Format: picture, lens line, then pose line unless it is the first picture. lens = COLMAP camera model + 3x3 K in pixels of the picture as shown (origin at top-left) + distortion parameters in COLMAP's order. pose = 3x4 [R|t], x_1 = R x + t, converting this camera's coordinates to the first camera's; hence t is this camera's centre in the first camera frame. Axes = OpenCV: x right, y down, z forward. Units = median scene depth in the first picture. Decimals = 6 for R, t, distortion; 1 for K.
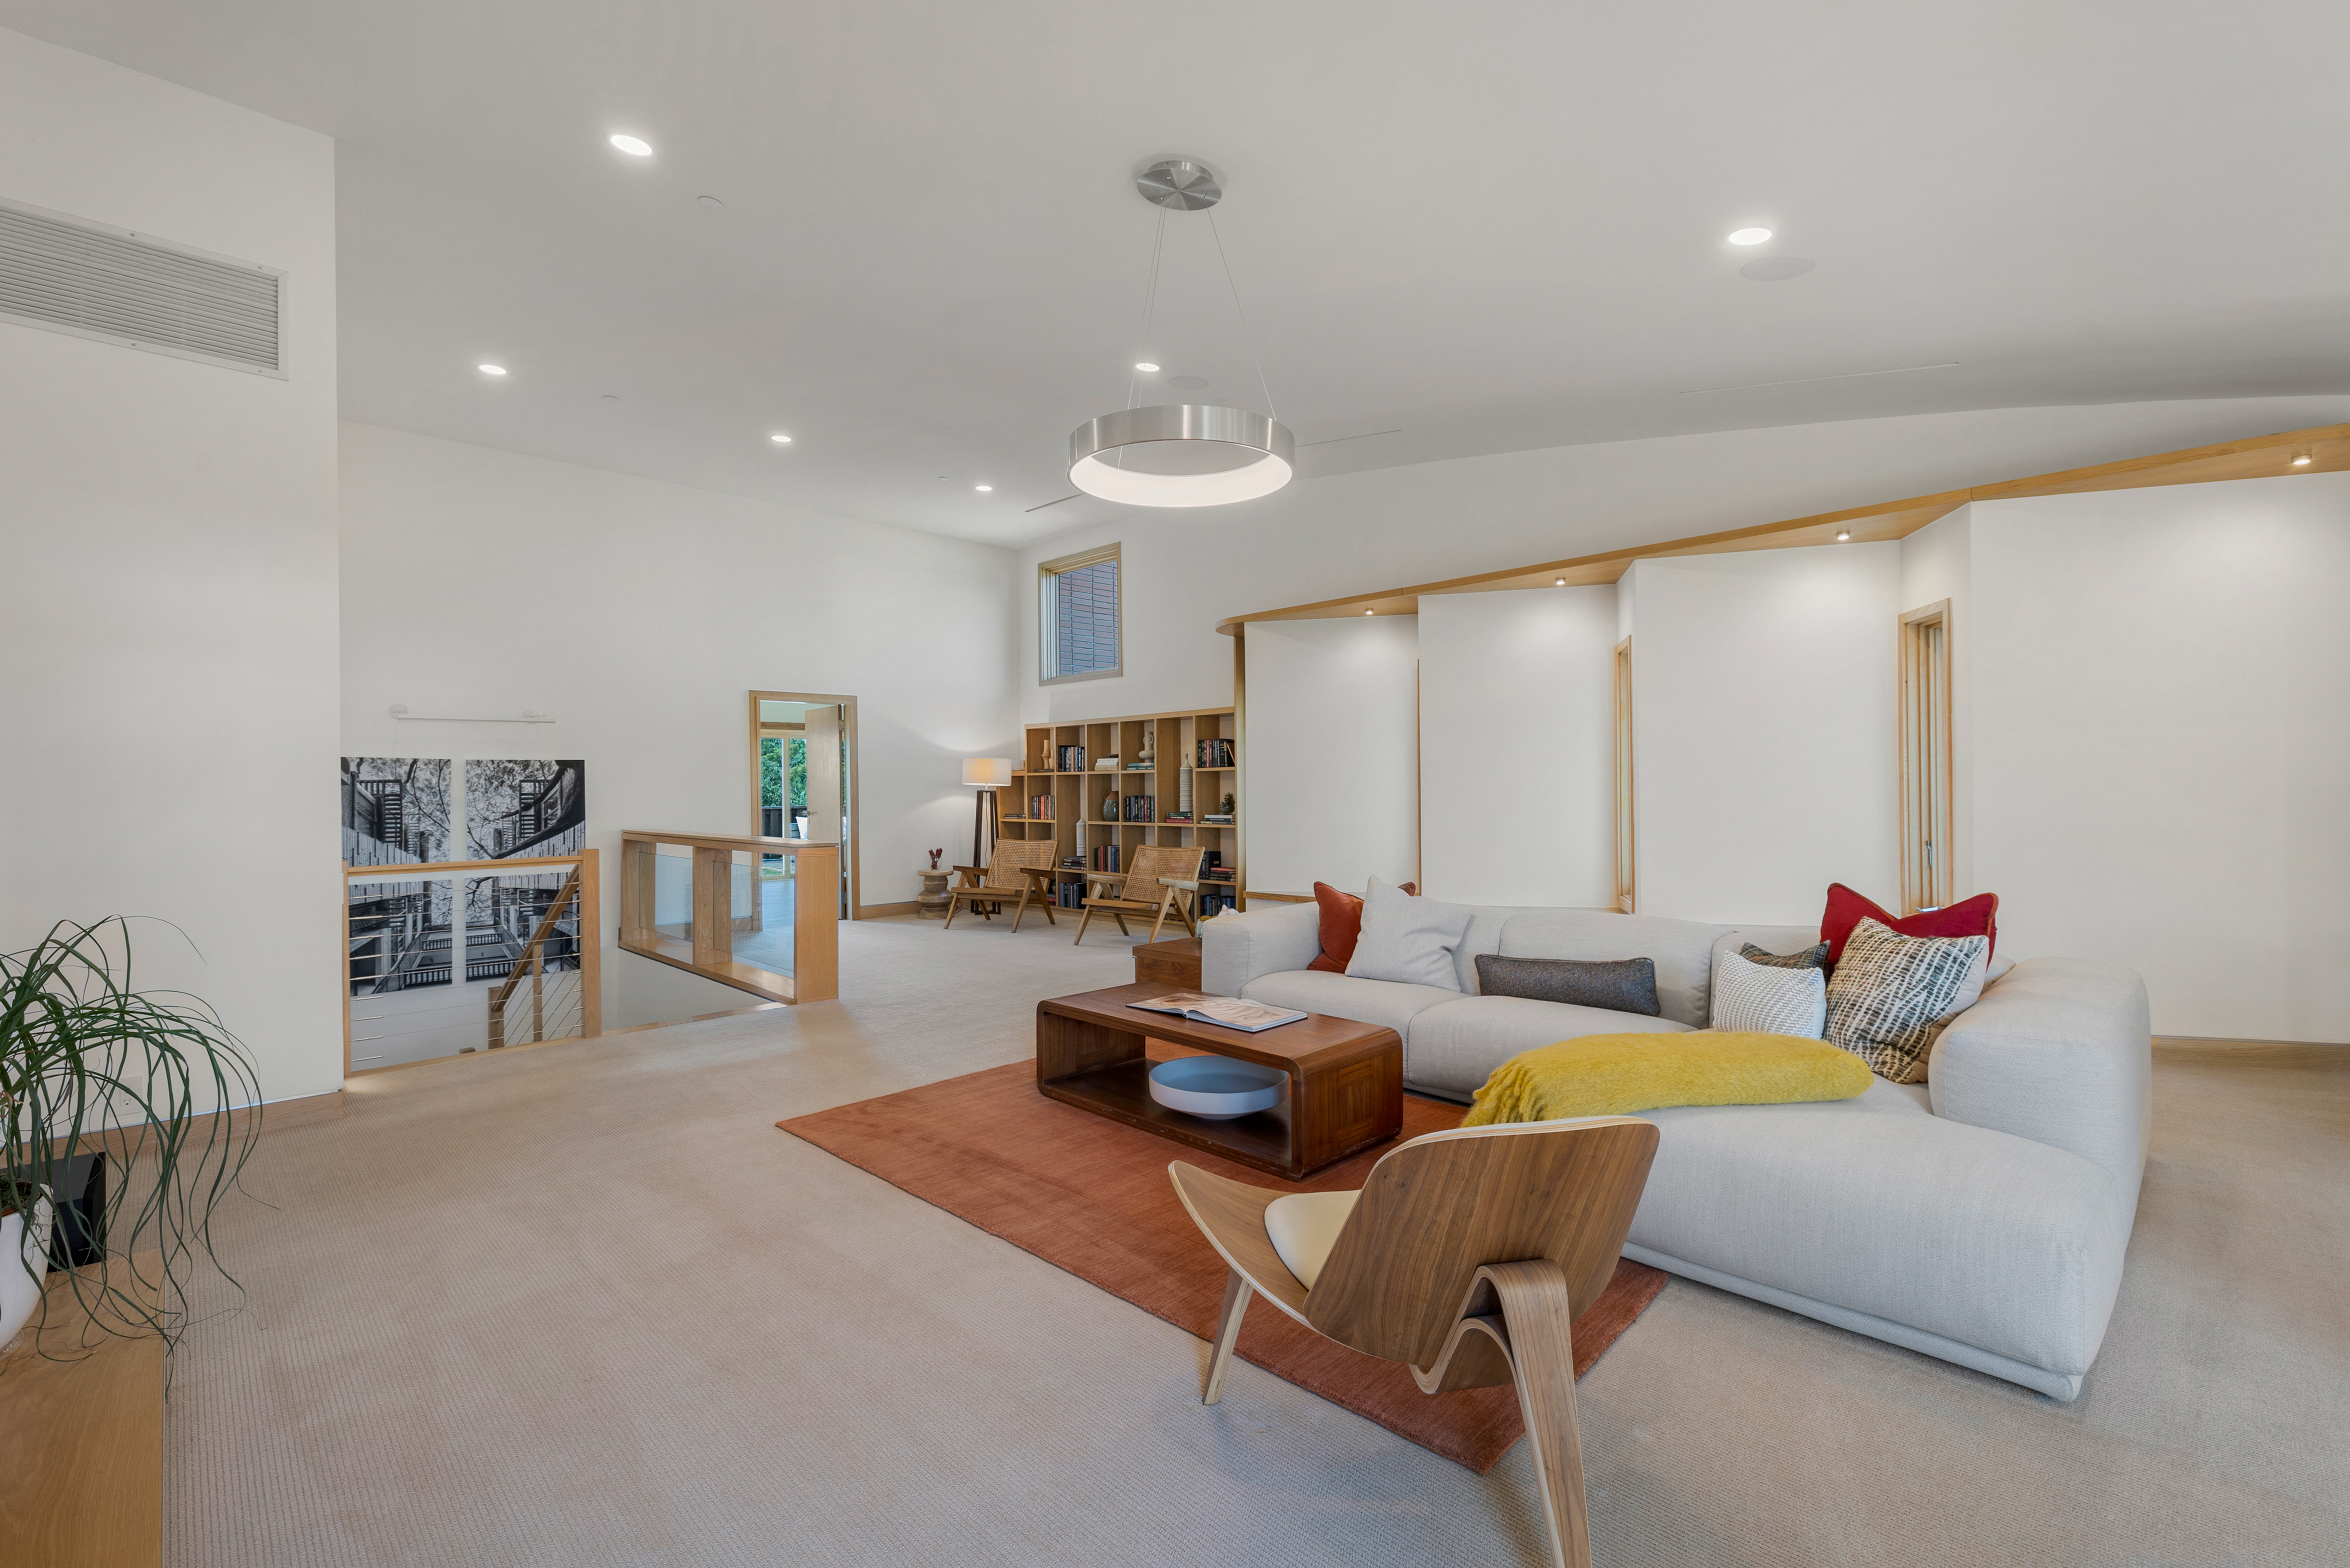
lens RADIAL K [[994.8, 0, 1182.9], [0, 994.8, 792.1], [0, 0, 1]] dist [0.003741, -0.000443]
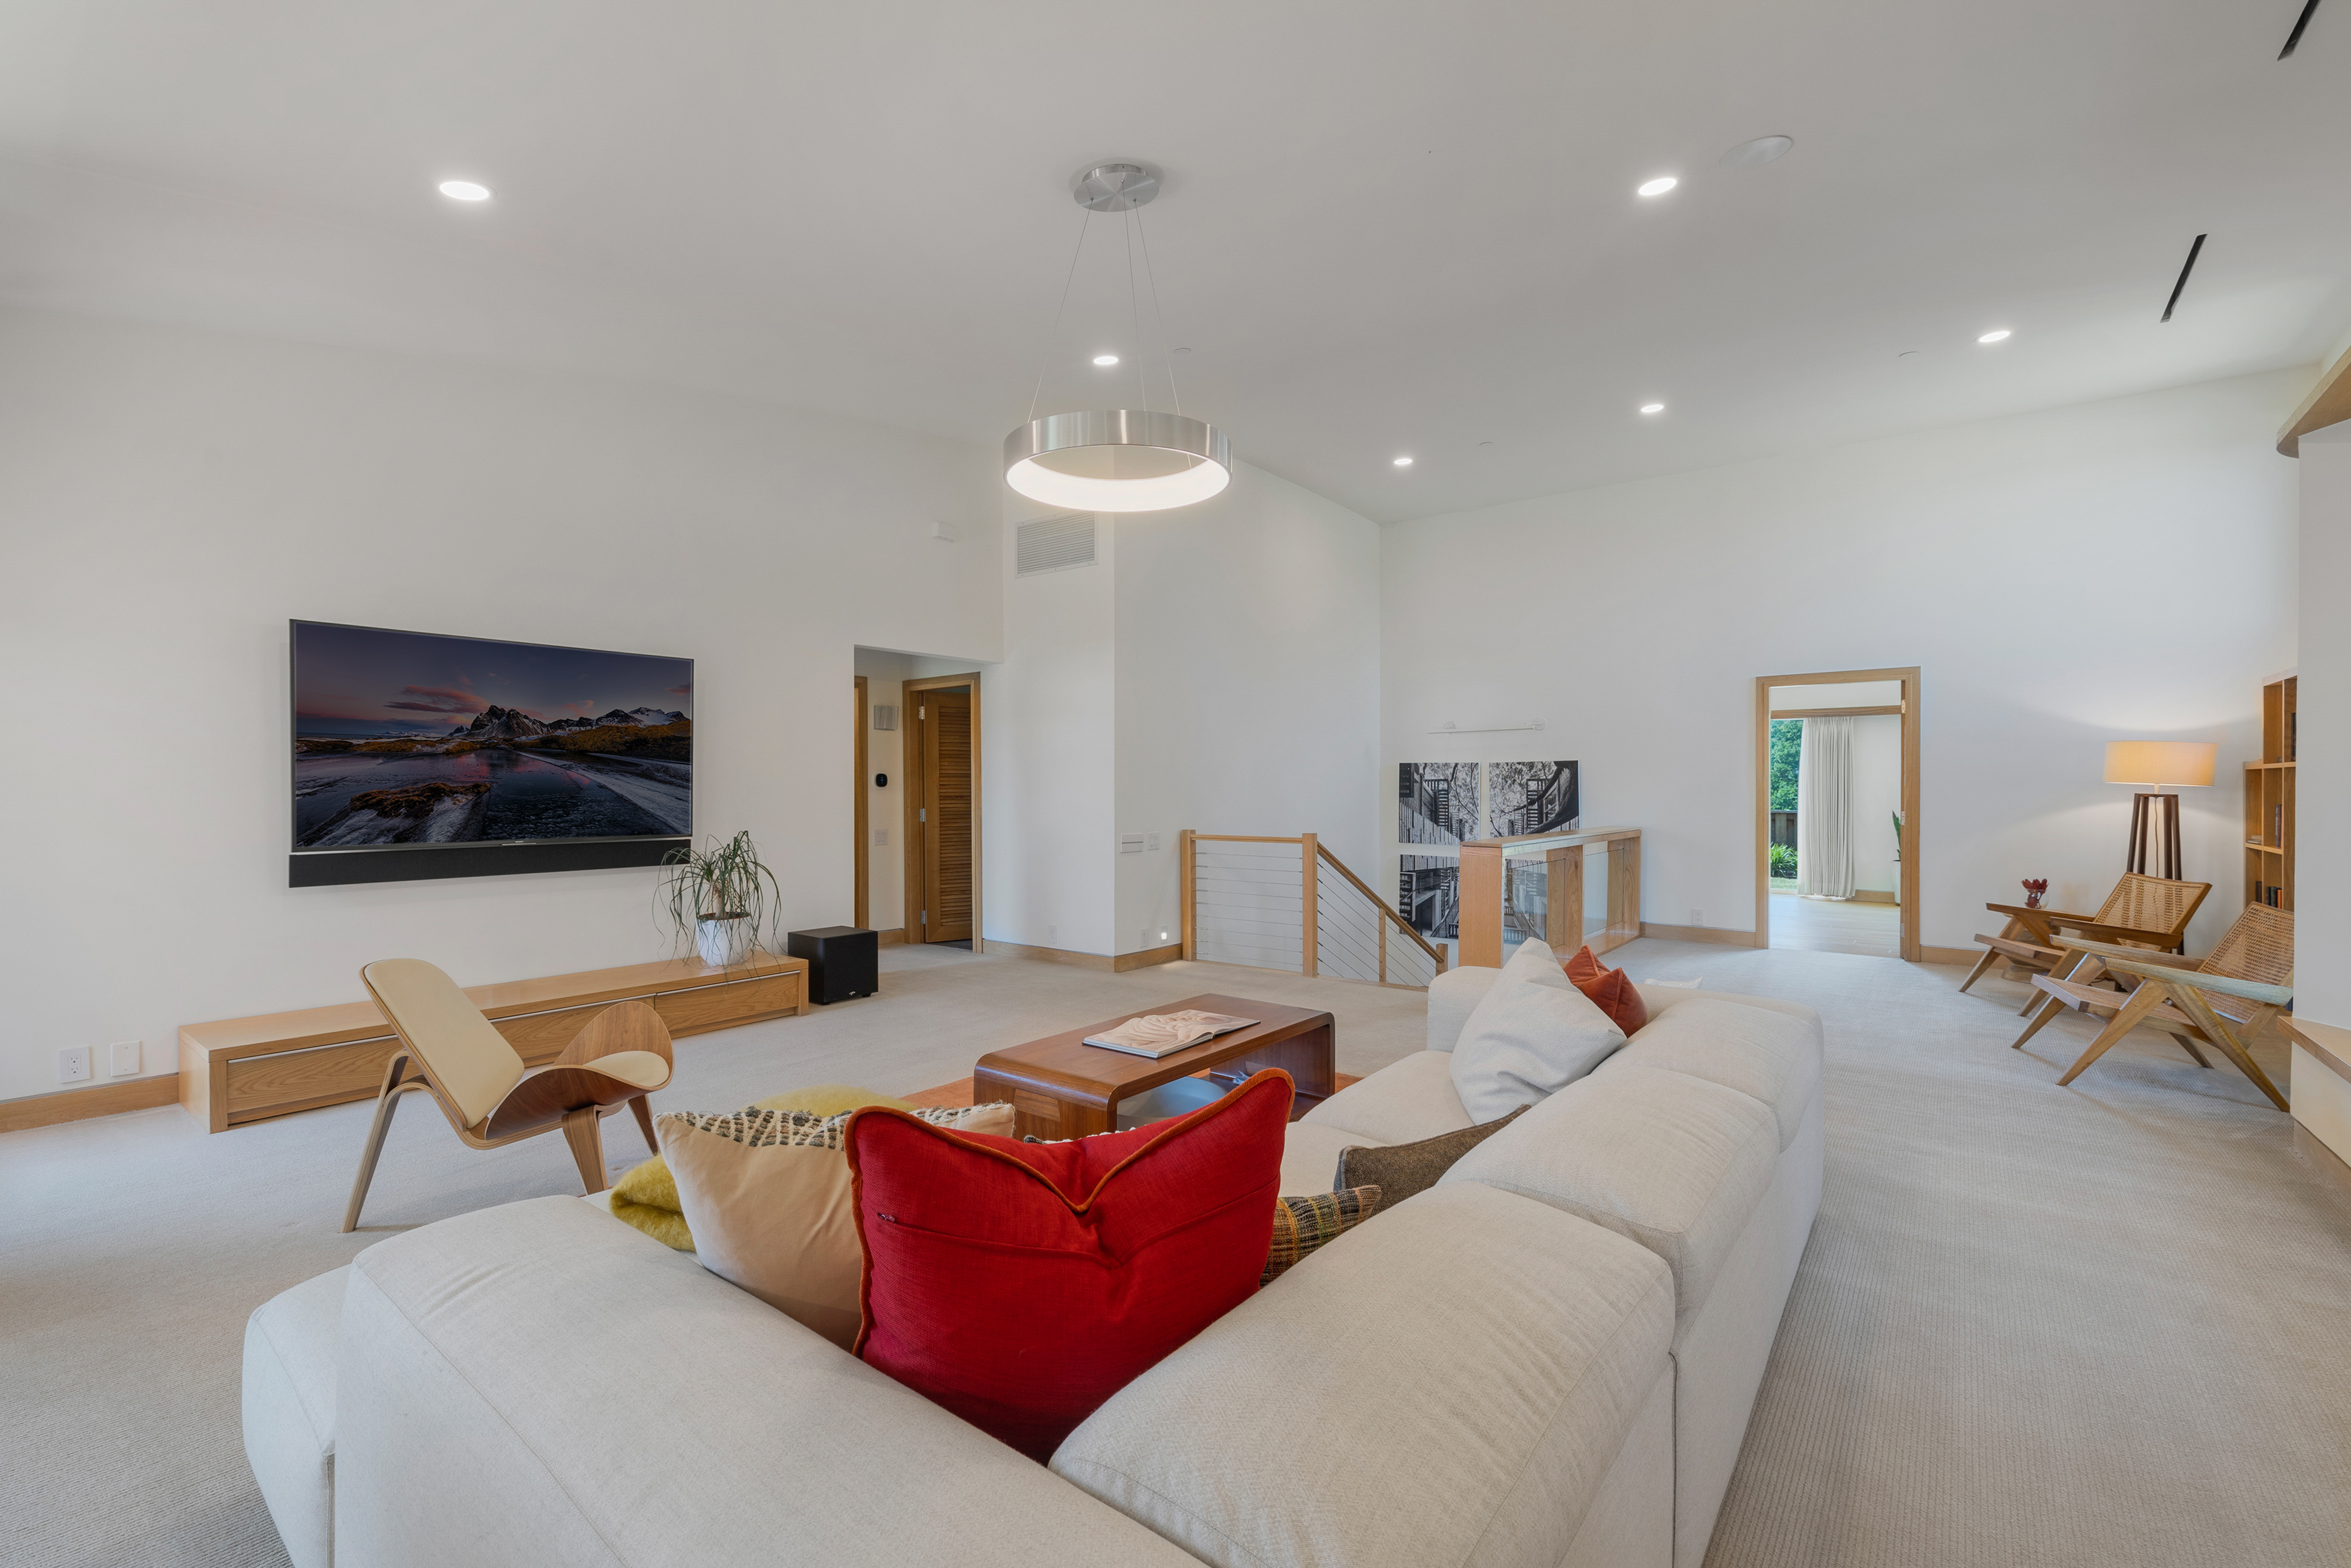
lens RADIAL K [[995.3, 0, 1170.3], [0, 995.3, 796.2], [0, 0, 1]] dist [0.003741, -0.000443]
pose [[0.143299, 0.018750, -0.989502, 0.445091], [-0.003435, 0.999824, 0.018448, -0.012066], [0.989673, 0.000755, 0.143339, 0.419390]]
